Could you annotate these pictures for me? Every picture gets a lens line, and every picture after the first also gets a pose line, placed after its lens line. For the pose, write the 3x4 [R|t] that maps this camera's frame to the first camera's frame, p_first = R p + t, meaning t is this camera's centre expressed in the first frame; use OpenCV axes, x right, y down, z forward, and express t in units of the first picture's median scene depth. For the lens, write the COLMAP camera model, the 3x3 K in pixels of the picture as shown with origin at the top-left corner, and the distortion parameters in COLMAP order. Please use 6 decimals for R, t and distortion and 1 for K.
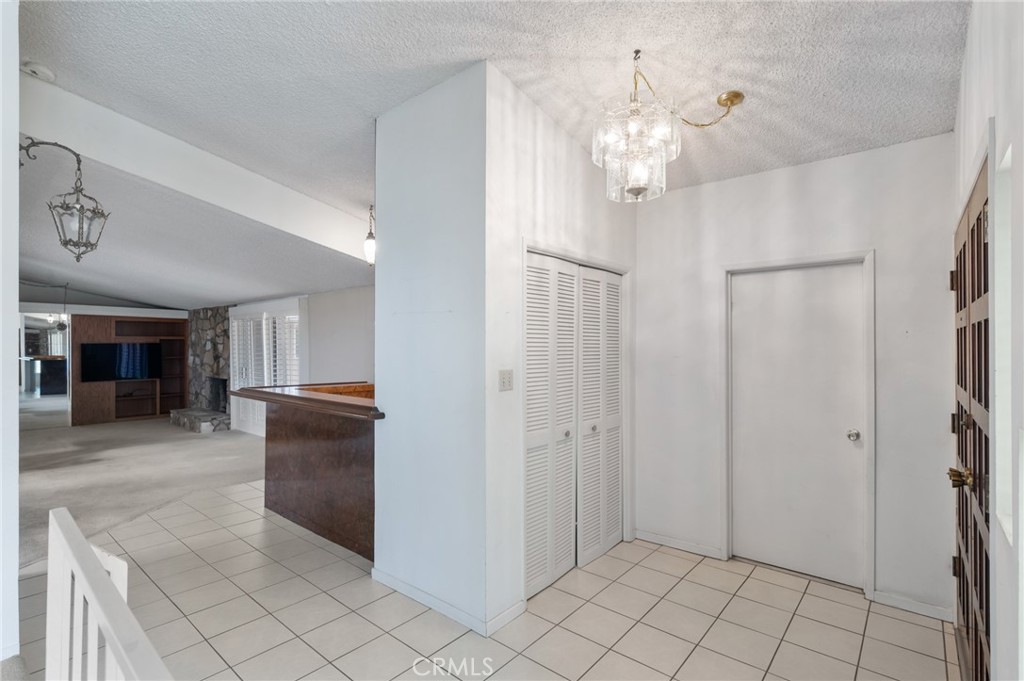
lens RADIAL K [[489.5, 0, 513.3], [0, 489.5, 347.7], [0, 0, 1]] dist [0.001681, 0.000183]
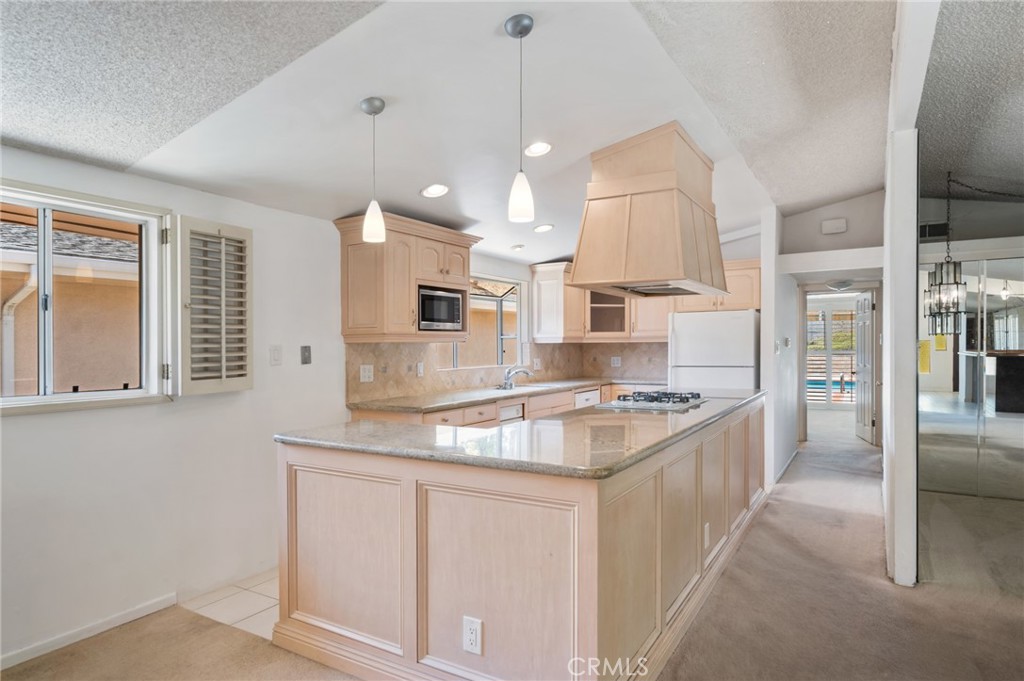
lens RADIAL K [[596.6, 0, 512.5], [0, 596.6, 350.6], [0, 0, 1]] dist [-0.001687, -0.000249]
pose [[0.158396, 0.009901, -0.987326, -0.428844], [0.004530, 0.999932, 0.010754, 0.009781], [0.987365, -0.006176, 0.158340, 0.365630]]
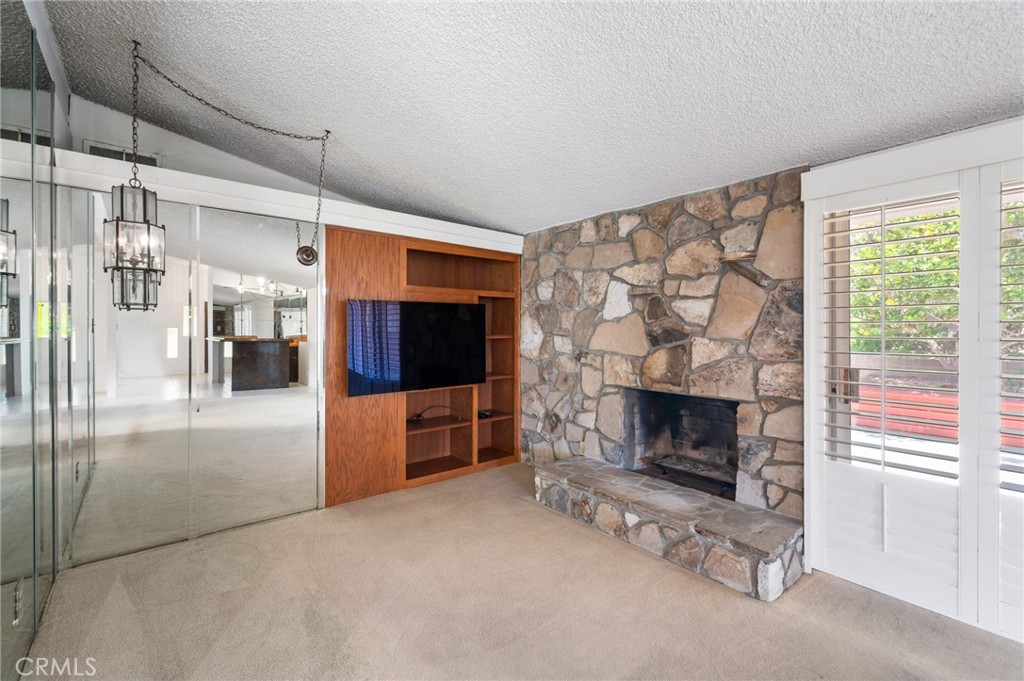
lens RADIAL K [[451.6, 0, 512.0], [0, 451.6, 333.7], [0, 0, 1]] dist [0.002238, 0.000125]
pose [[0.981932, 0.004349, -0.189184, -0.638025], [-0.003991, 0.999989, 0.002273, 0.016740], [0.189192, -0.001477, 0.981939, 0.623551]]
